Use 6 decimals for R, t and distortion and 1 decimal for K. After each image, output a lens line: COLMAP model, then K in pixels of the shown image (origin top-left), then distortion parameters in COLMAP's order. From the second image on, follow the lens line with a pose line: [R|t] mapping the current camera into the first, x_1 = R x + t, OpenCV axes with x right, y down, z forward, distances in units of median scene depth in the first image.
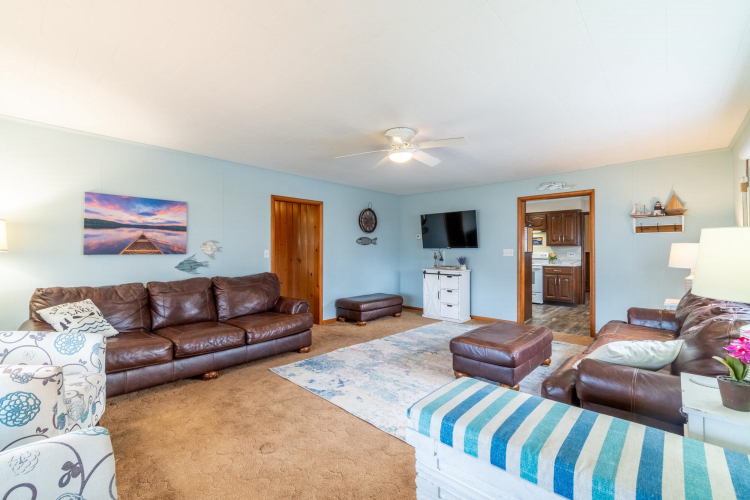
lens RADIAL K [[326.1, 0, 368.4], [0, 326.1, 248.2], [0, 0, 1]] dist [-0.004442, -0.000014]
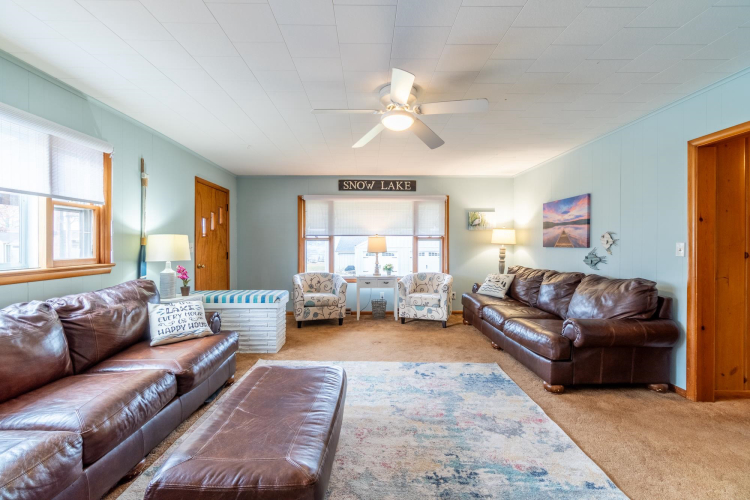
lens RADIAL K [[326.1, 0, 368.4], [0, 326.1, 248.2], [0, 0, 1]] dist [-0.004442, -0.000014]
pose [[-0.732560, 0.006538, -0.680671, 0.504217], [0.003756, 0.999977, 0.005563, 0.010541], [0.680692, 0.001519, -0.732568, 1.126515]]
